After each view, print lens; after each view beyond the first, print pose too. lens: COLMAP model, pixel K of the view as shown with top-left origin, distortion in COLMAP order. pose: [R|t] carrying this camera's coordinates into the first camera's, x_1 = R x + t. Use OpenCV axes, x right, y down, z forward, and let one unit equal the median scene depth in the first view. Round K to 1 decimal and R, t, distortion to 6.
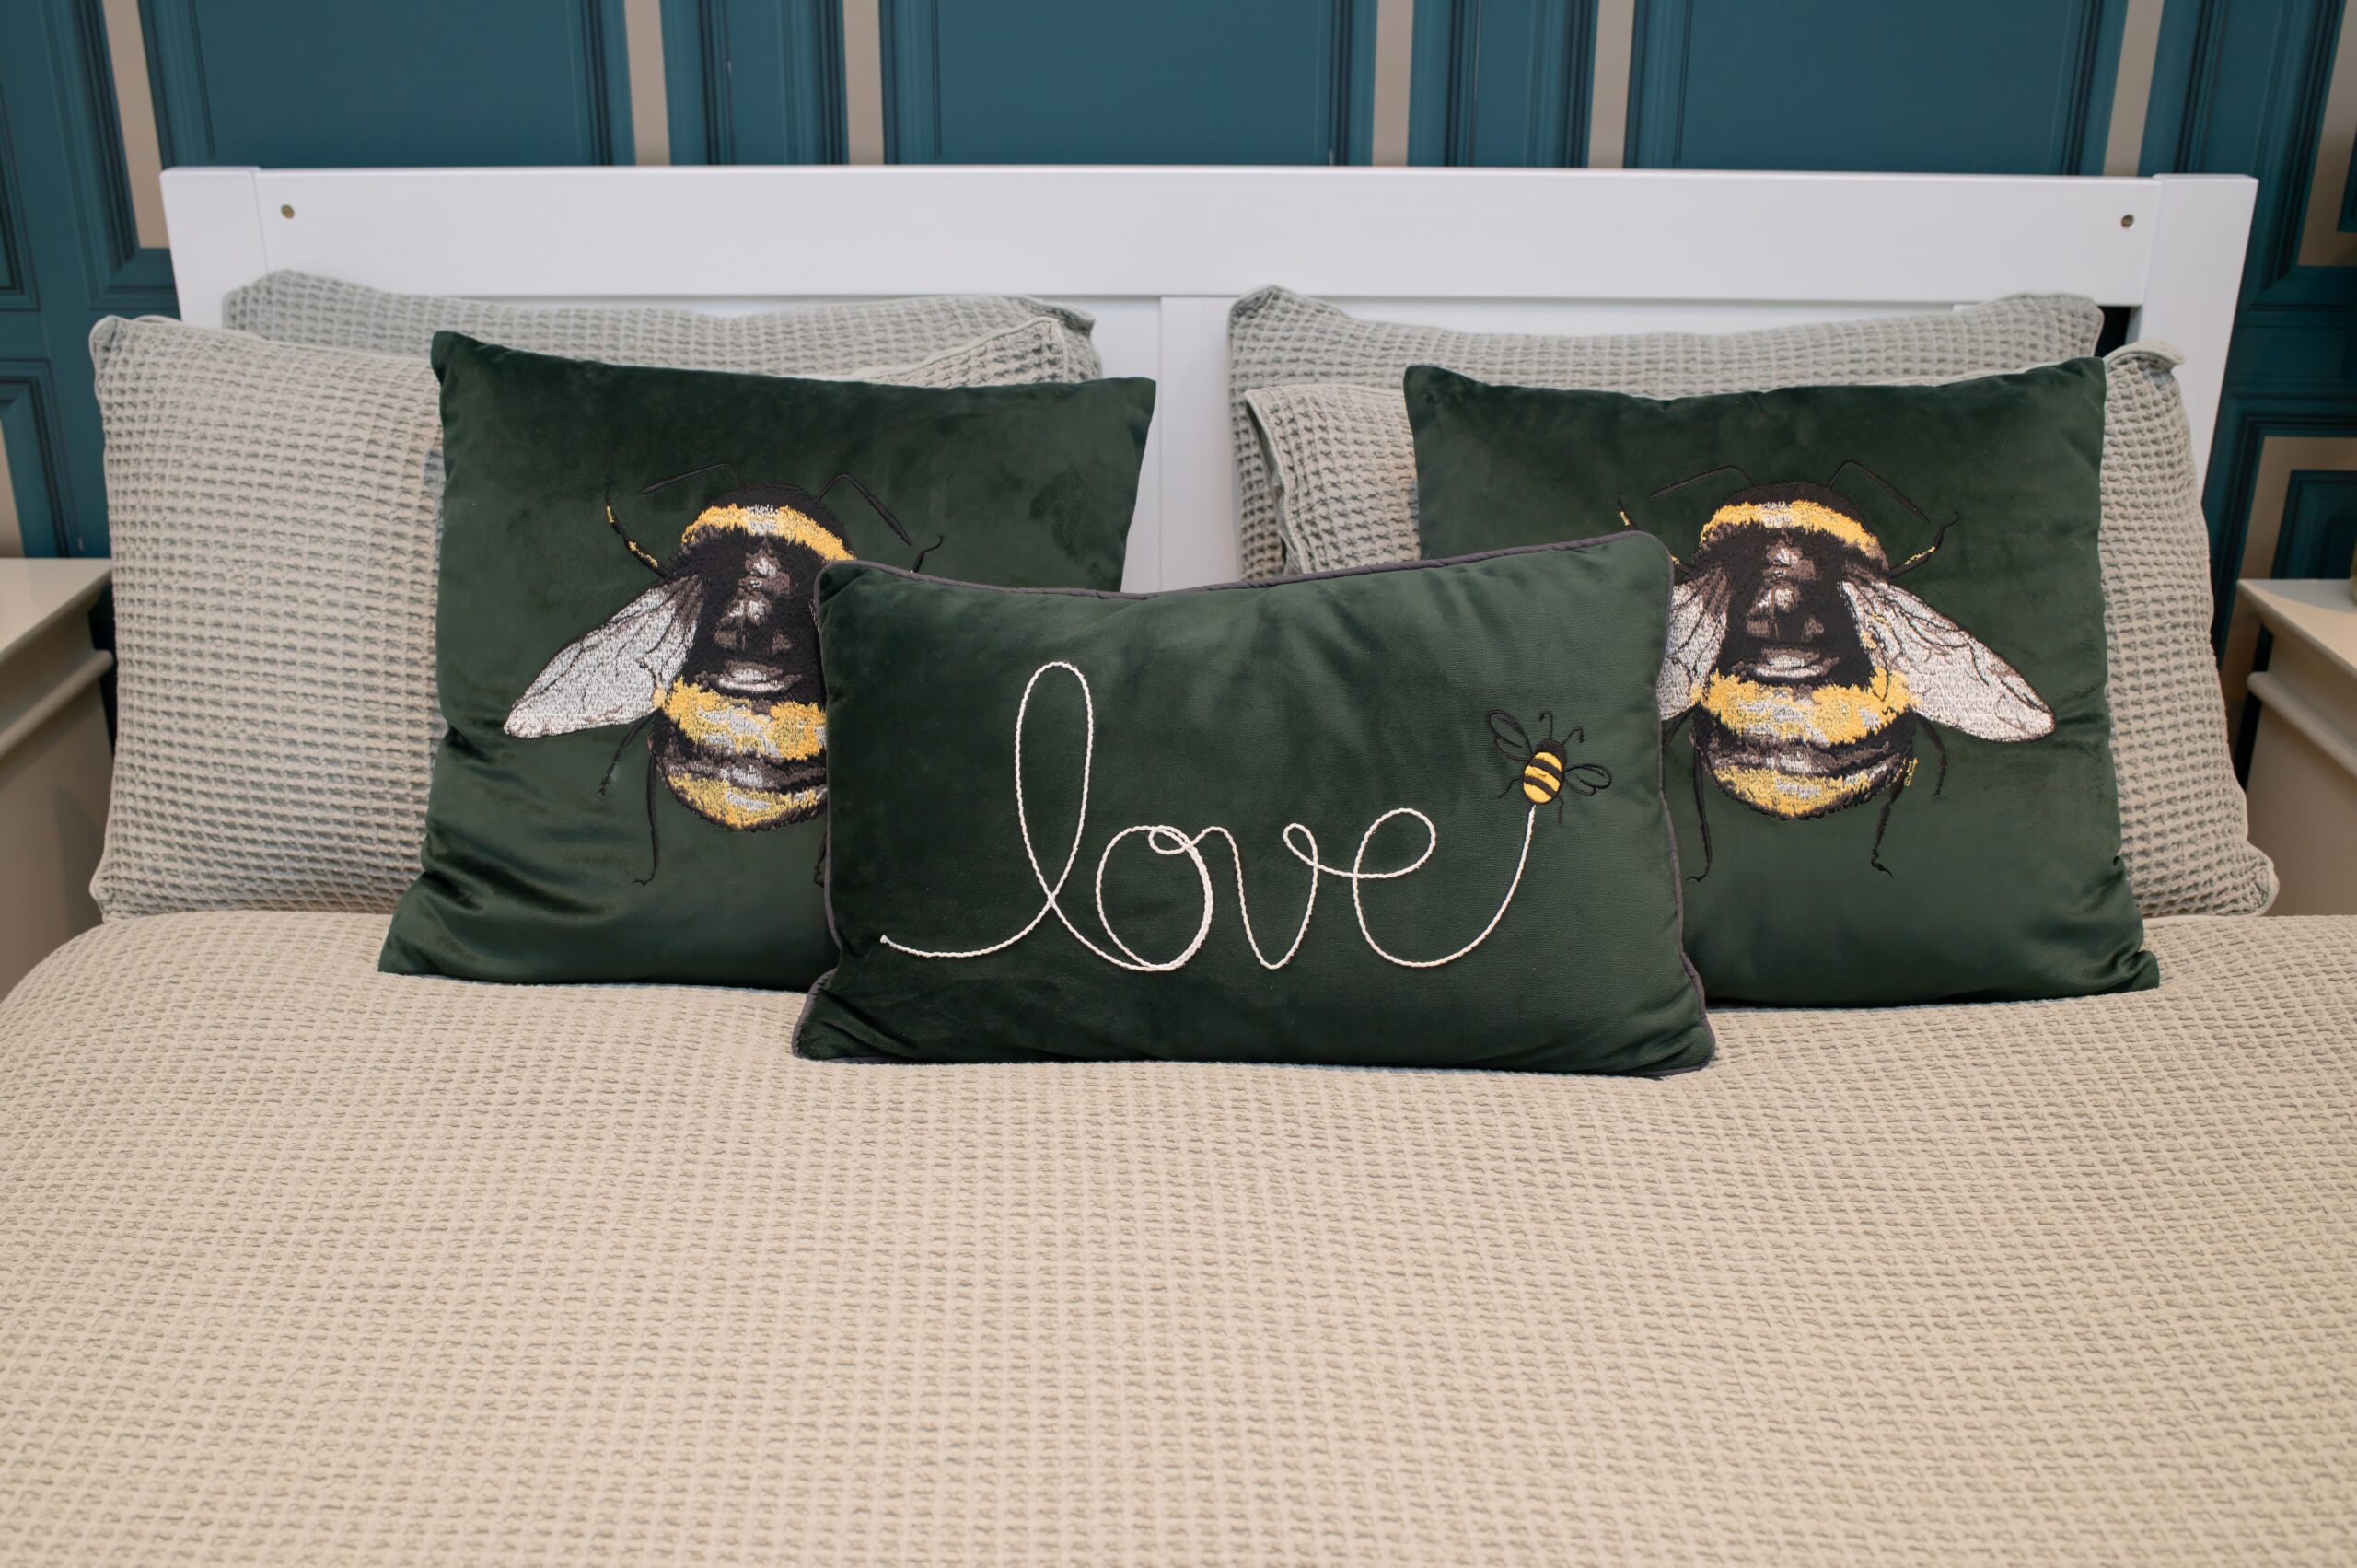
lens RADIAL K [[2296.5, 0, 1178.5], [0, 2296.5, 784.0], [0, 0, 1]] dist [-0.073459, 0.015618]
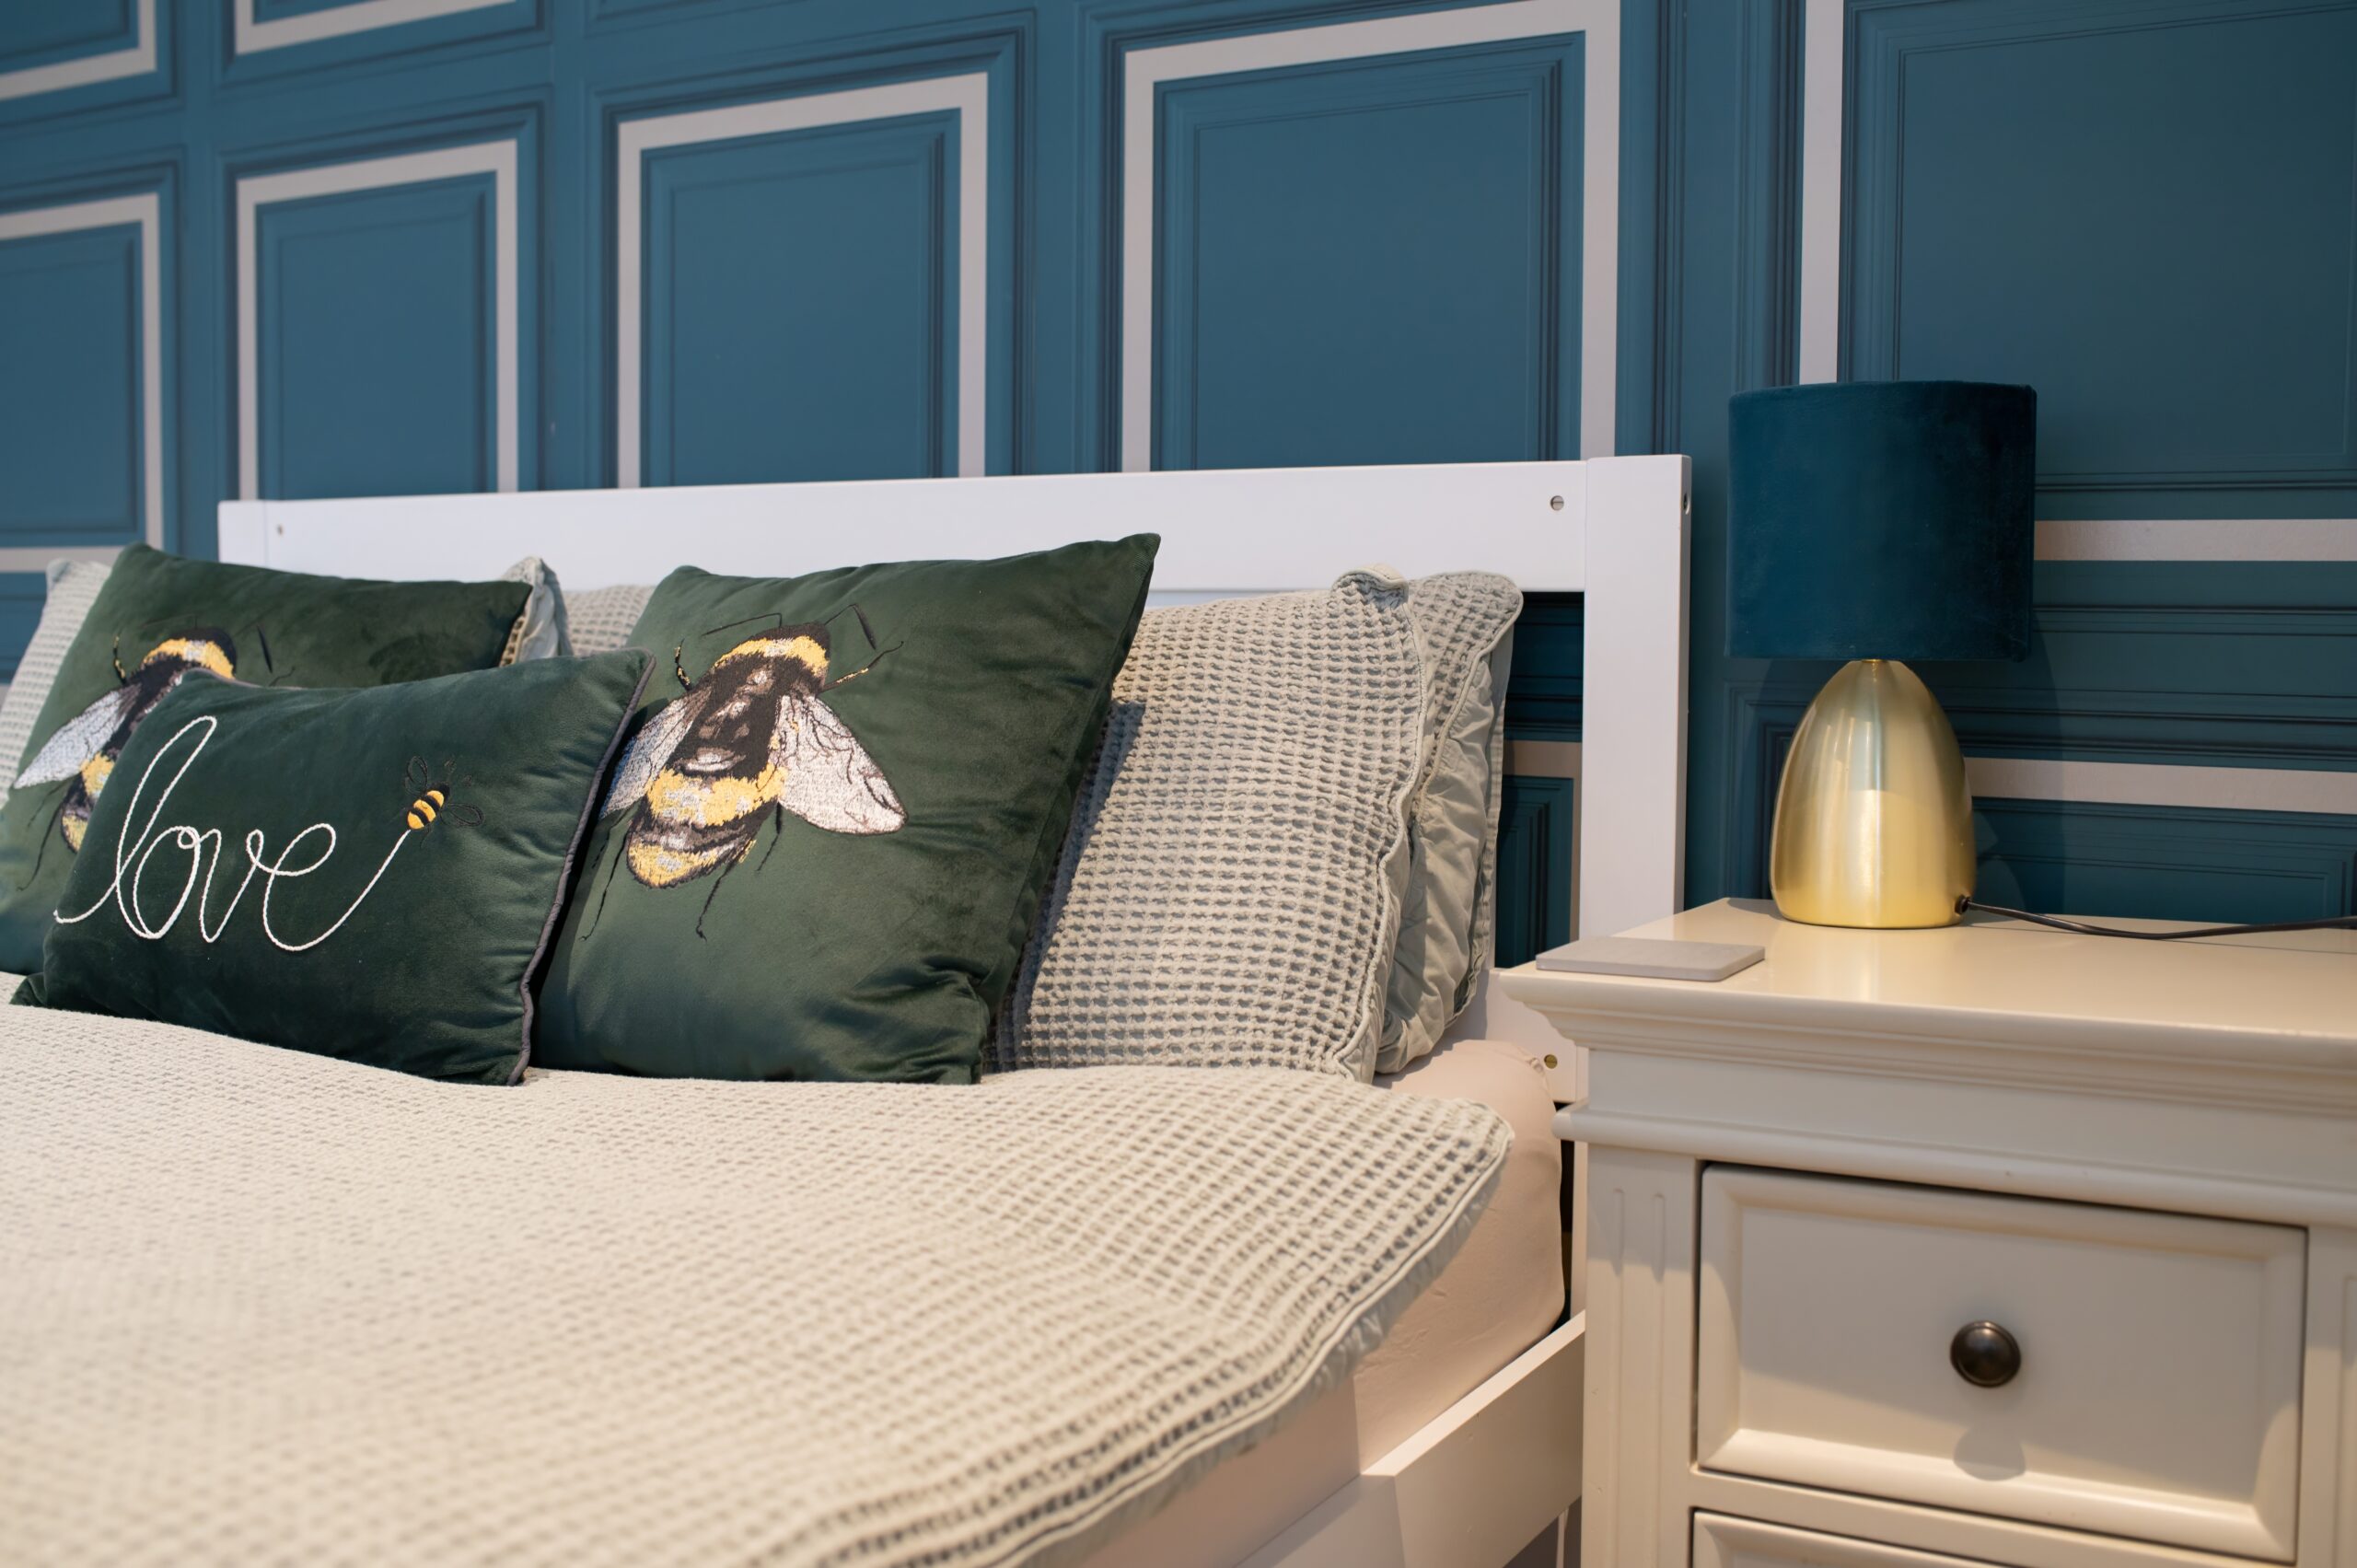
lens RADIAL K [[2556.4, 0, 1178.5], [0, 2556.4, 784.0], [0, 0, 1]] dist [0.004384, -0.466592]
pose [[0.851954, 0.034474, -0.522480, 1.082805], [-0.204598, 0.940421, -0.271566, 0.240612], [0.481990, 0.338260, 0.808249, 0.128140]]
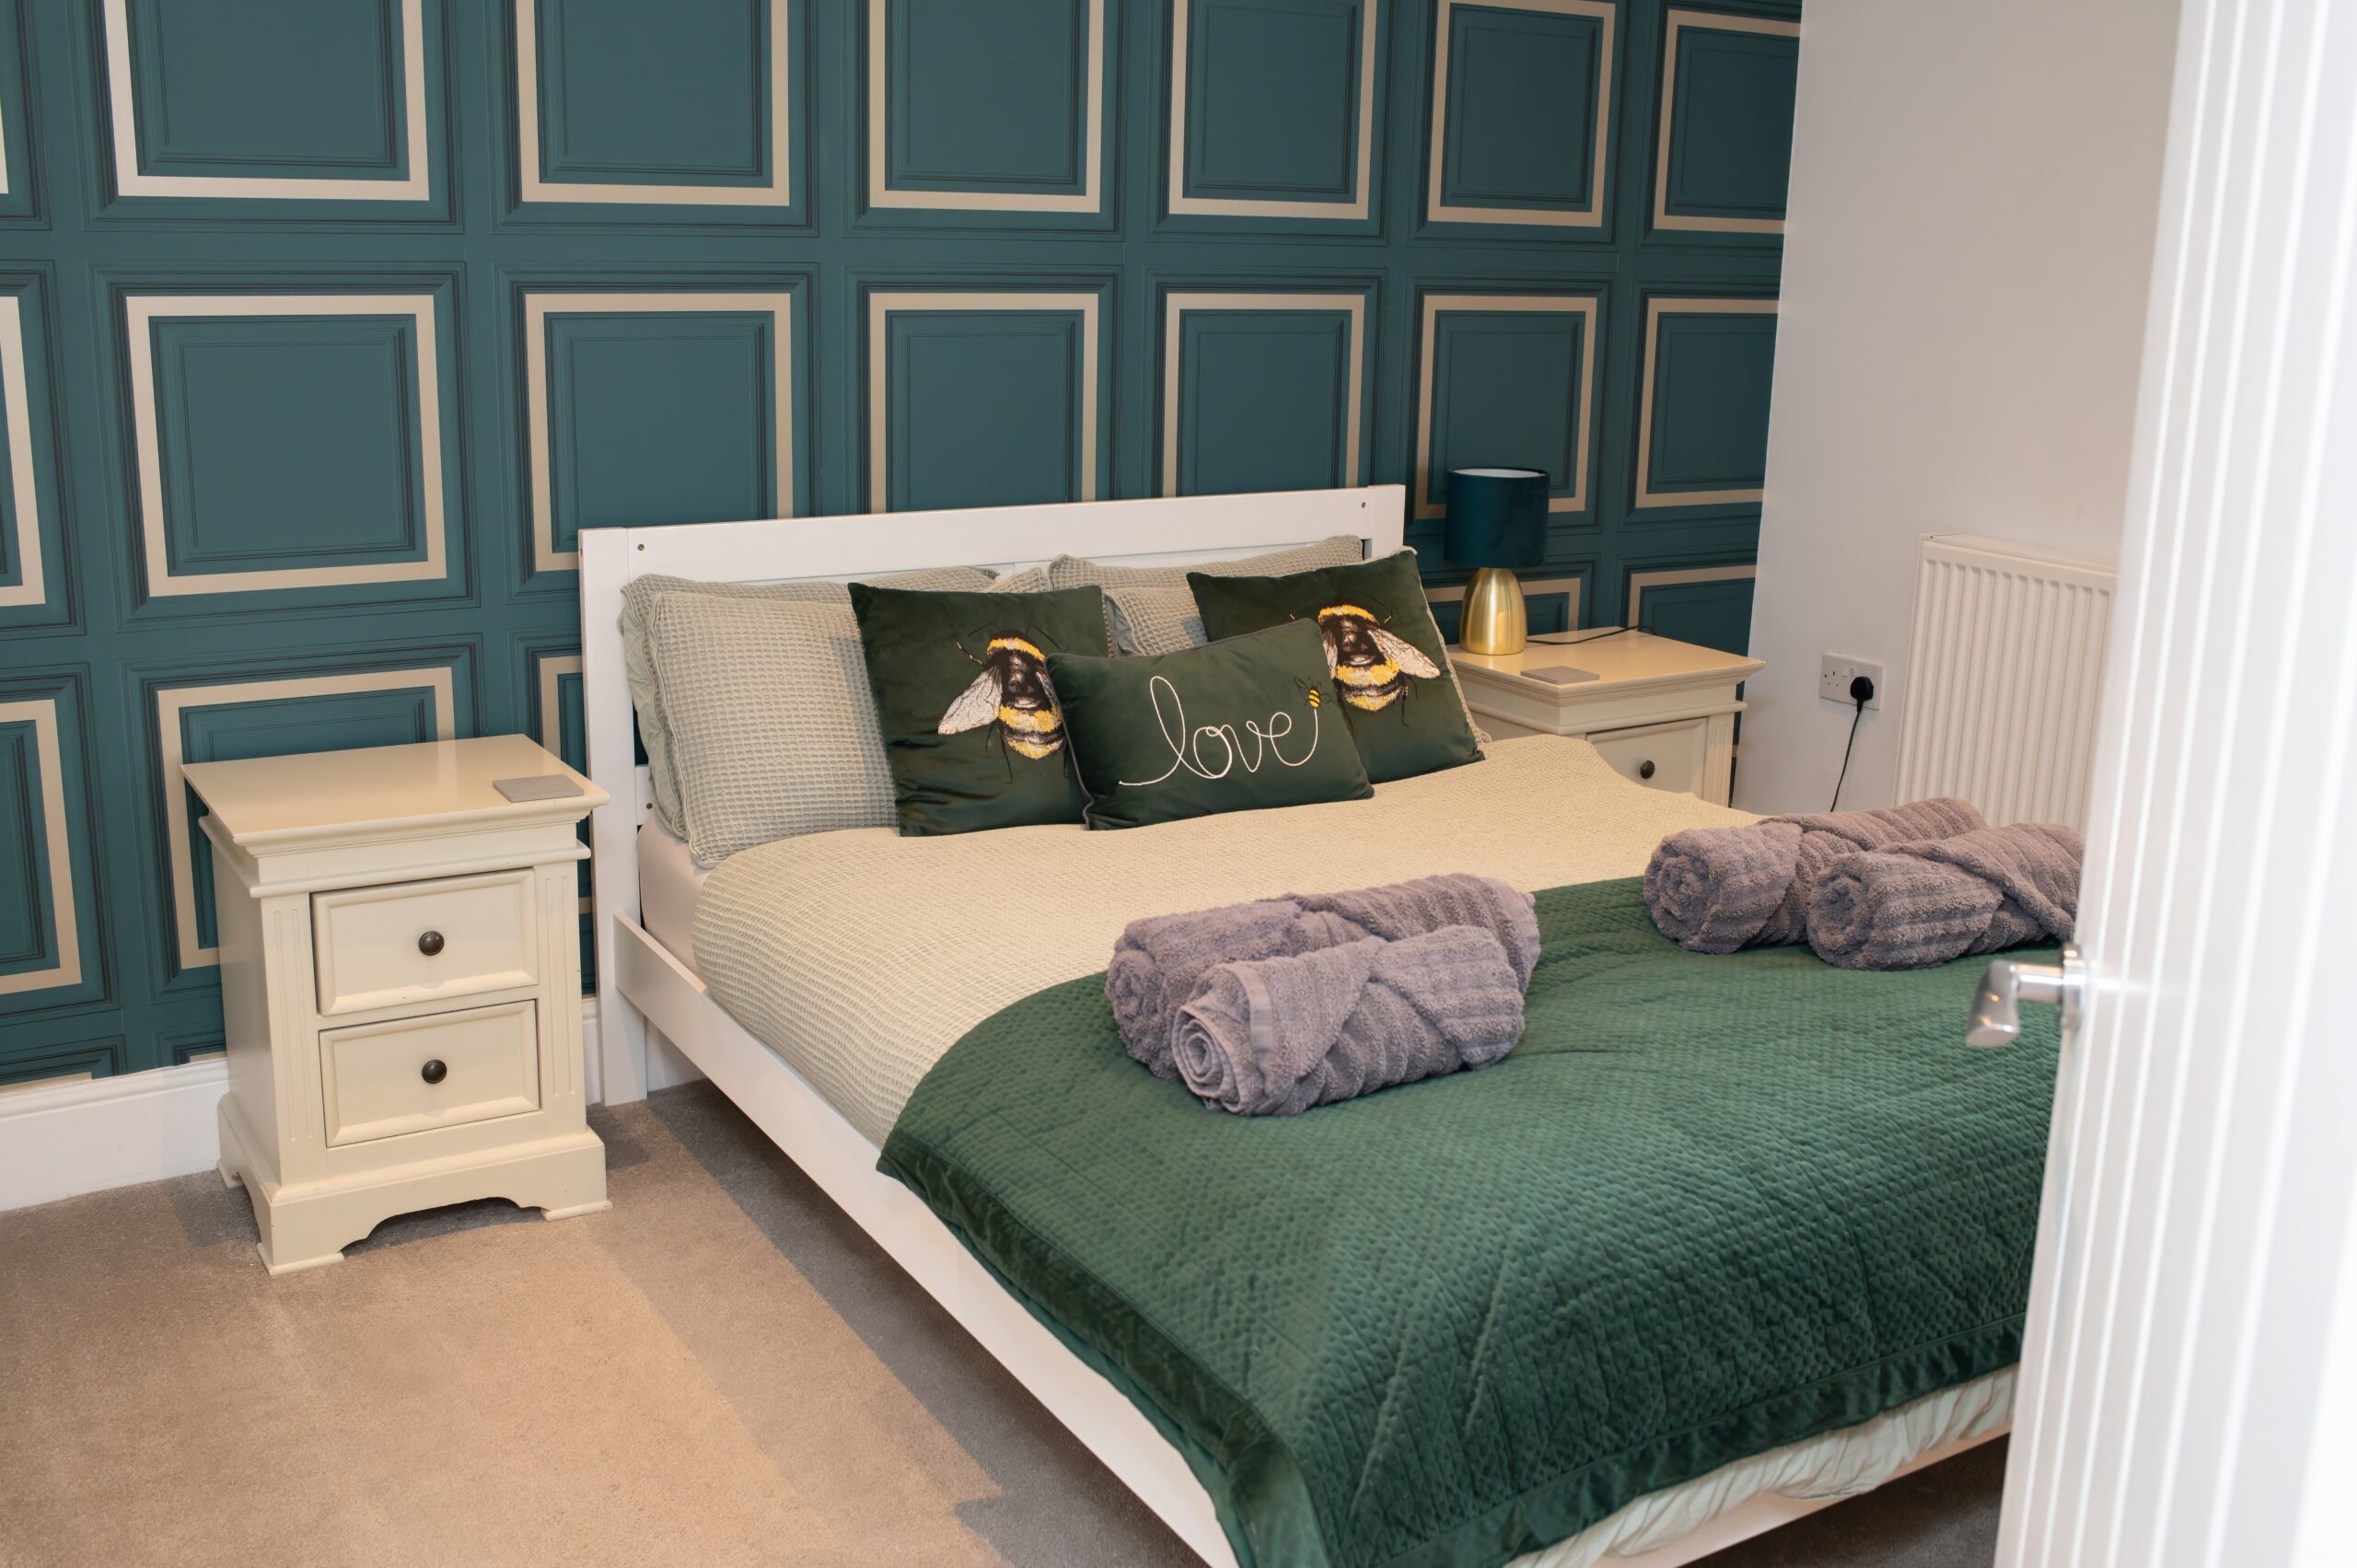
lens RADIAL K [[2296.5, 0, 1178.5], [0, 2296.5, 784.0], [0, 0, 1]] dist [-0.073459, 0.015618]
pose [[0.849487, -0.114131, 0.515118, -1.374607], [0.192842, 0.975936, -0.101787, 0.336098], [-0.491105, 0.185803, 0.851054, -1.242705]]
